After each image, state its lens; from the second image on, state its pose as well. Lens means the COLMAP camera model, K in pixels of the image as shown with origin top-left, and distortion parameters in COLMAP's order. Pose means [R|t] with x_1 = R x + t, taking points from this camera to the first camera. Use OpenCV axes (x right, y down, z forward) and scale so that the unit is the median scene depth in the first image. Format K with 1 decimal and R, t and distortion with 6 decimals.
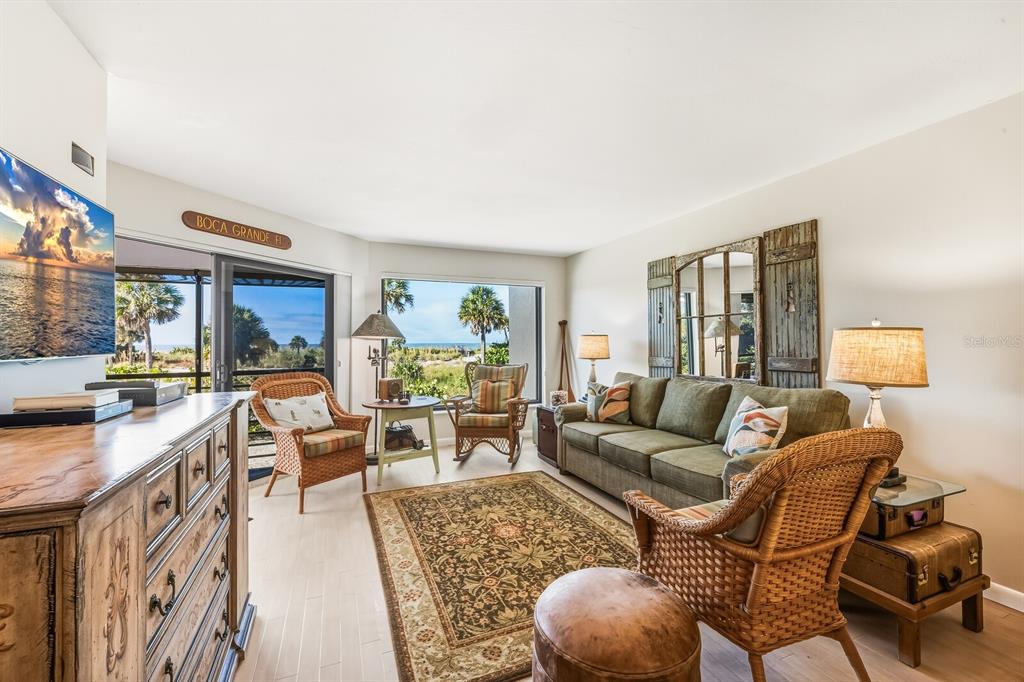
lens RADIAL K [[431.8, 0, 511.7], [0, 431.8, 335.1], [0, 0, 1]] dist [0.007672, -0.000508]
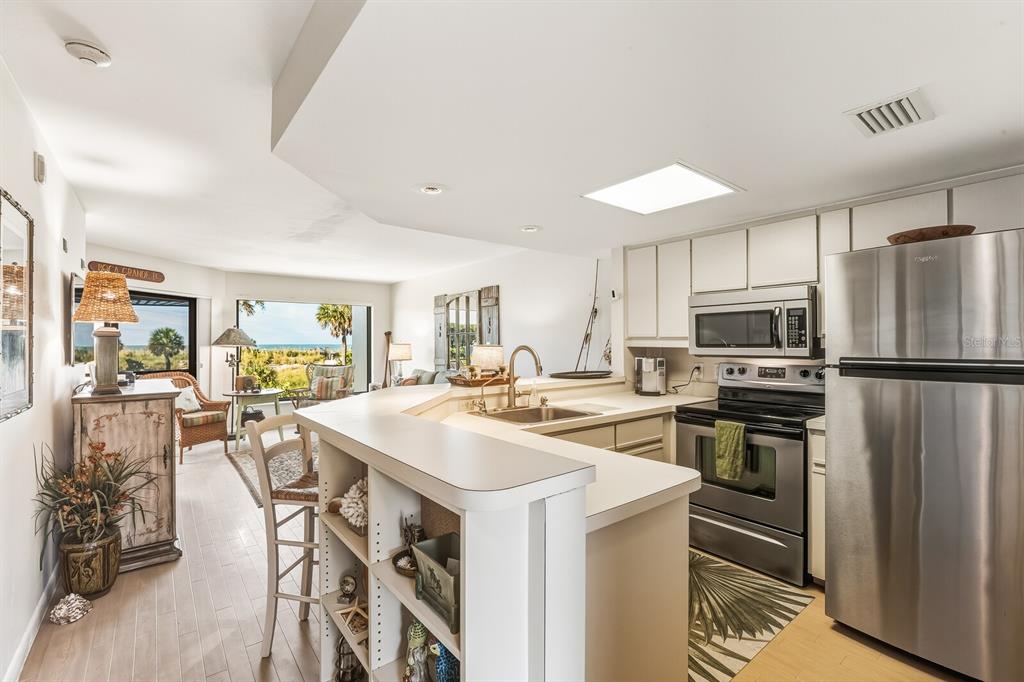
lens RADIAL K [[463.4, 0, 511.8], [0, 463.4, 340.9], [0, 0, 1]] dist [-0.003380, -0.000281]
pose [[0.965103, 0.001750, 0.261864, 0.165924], [-0.004803, 0.999928, 0.011022, -0.033622], [-0.261826, -0.011895, 0.965042, -0.694717]]
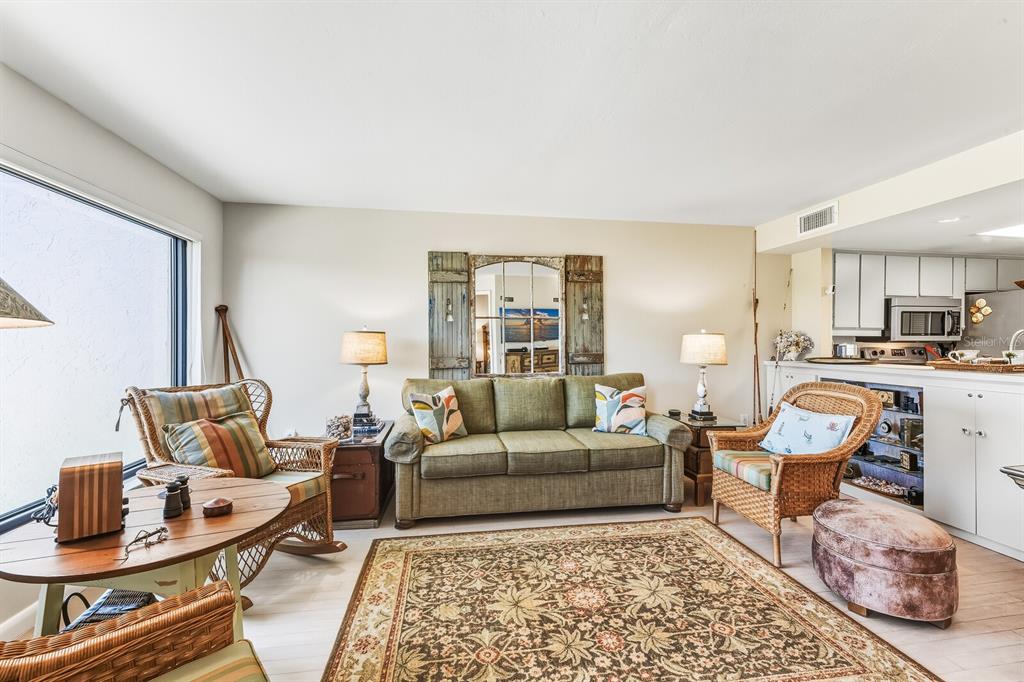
lens RADIAL K [[431.8, 0, 517.5], [0, 431.8, 337.1], [0, 0, 1]] dist [0.007672, -0.000508]
pose [[0.225160, 0.013660, 0.974226, -0.542189], [-0.016102, 0.999817, -0.010297, 0.014653], [-0.974189, -0.013368, 0.225339, 0.681937]]
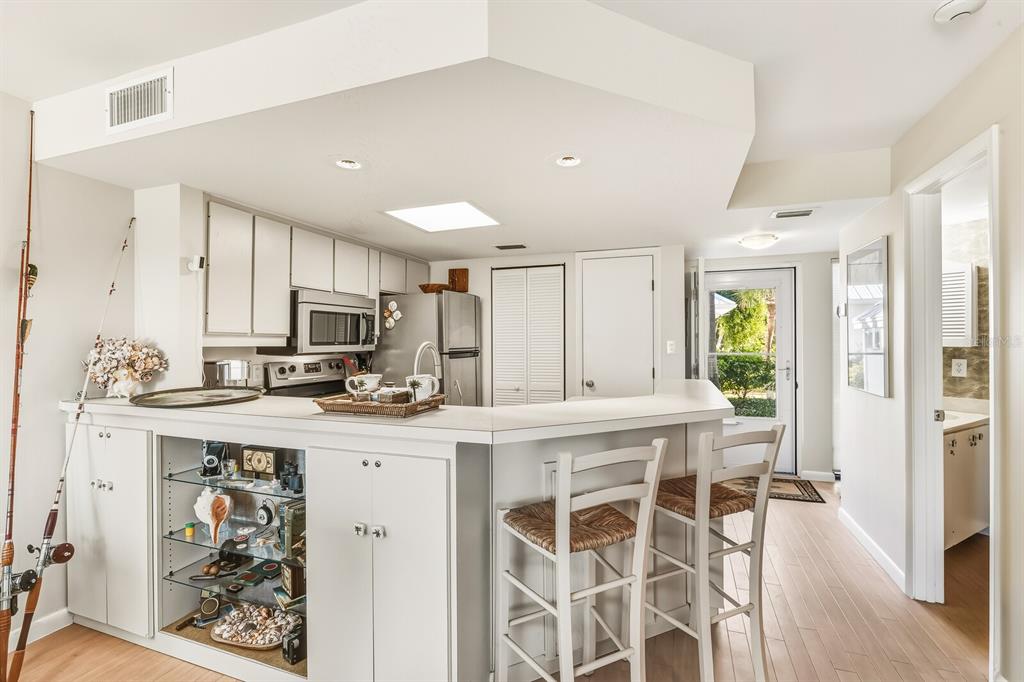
lens RADIAL K [[463.4, 0, 508.1], [0, 463.4, 338.1], [0, 0, 1]] dist [-0.003380, -0.000281]
pose [[-0.728842, 0.012773, 0.684562, -0.079626], [-0.002415, 0.999772, -0.021226, -0.011601], [-0.684677, -0.017124, -0.728645, 0.351051]]
